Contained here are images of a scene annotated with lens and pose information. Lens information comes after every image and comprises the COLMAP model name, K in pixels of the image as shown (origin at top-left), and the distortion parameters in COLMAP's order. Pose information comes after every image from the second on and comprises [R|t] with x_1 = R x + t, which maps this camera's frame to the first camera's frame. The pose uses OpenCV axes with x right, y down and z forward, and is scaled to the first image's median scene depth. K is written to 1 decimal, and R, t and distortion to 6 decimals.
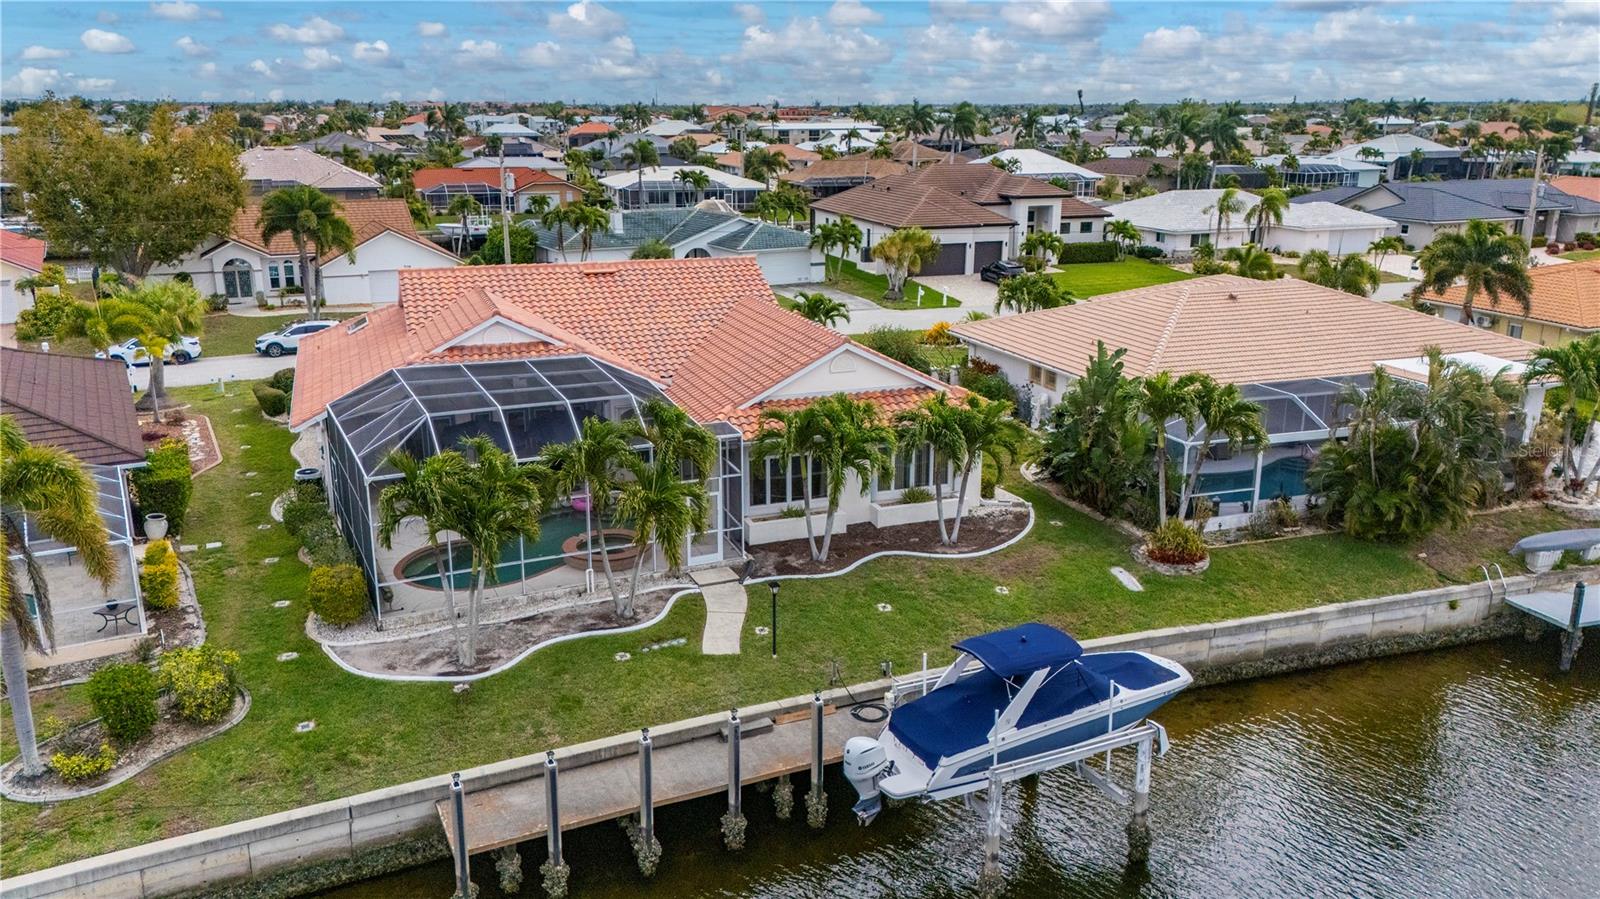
lens RADIAL K [[1215.5, 0, 795.7], [0, 1215.5, 466.5], [0, 0, 1]] dist [0.070511, -0.063224]
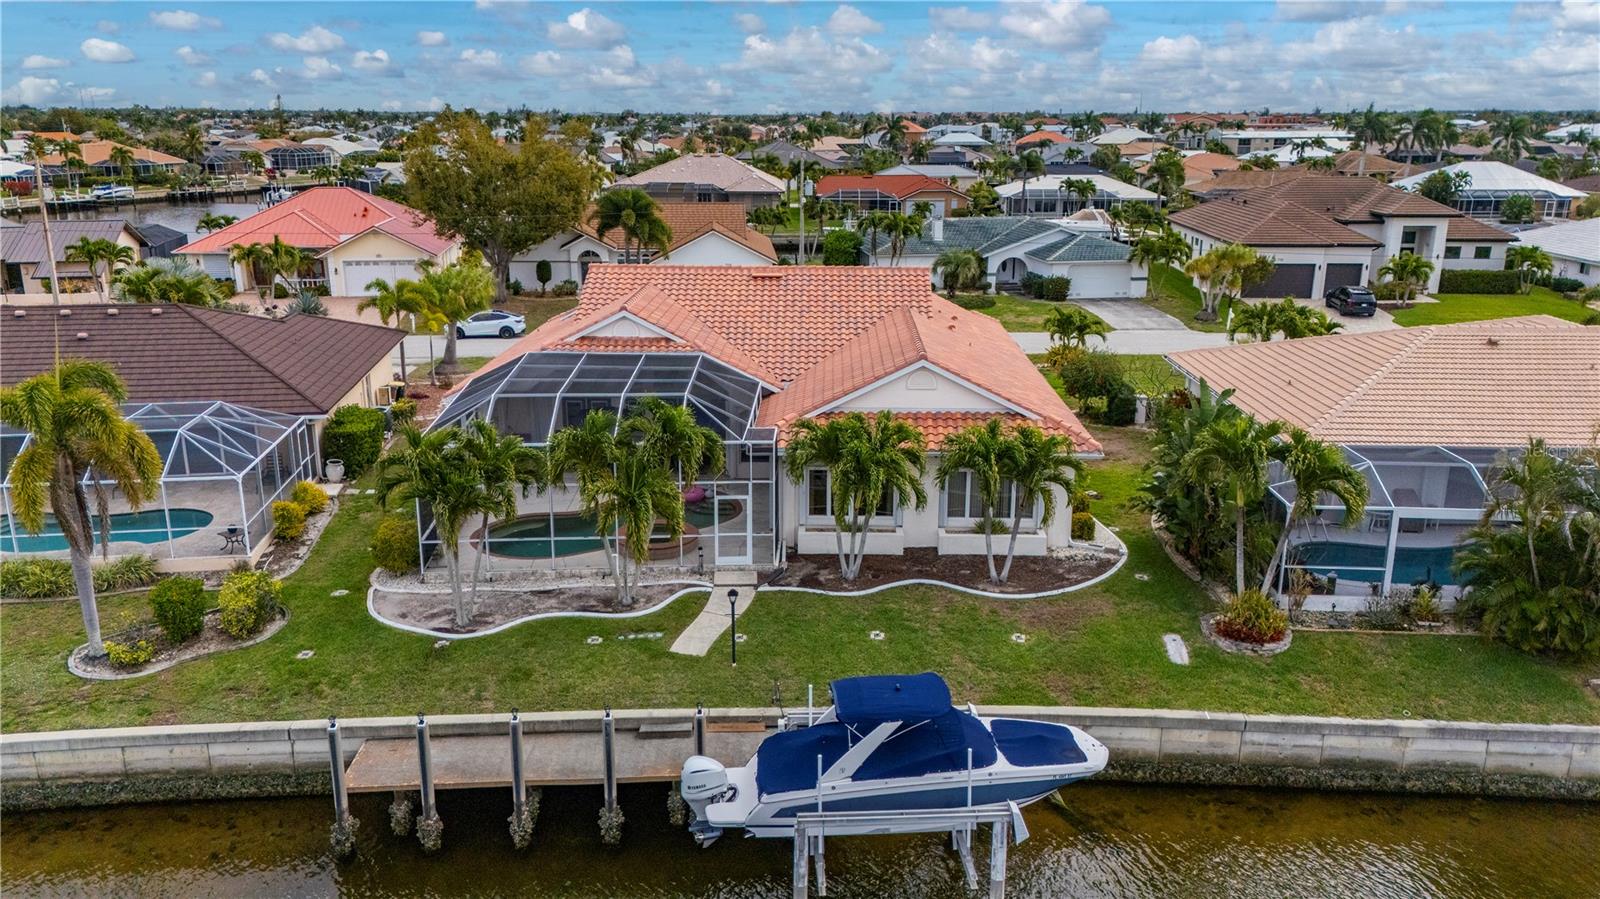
lens RADIAL K [[1192.0, 0, 800.0], [0, 1192.0, 449.5], [0, 0, 1]] dist [0.072264, -0.070149]
pose [[0.926162, 0.103076, -0.362766, 0.316219], [-0.108279, 0.994102, 0.006021, -0.027041], [0.361247, 0.033703, 0.931861, 0.083814]]
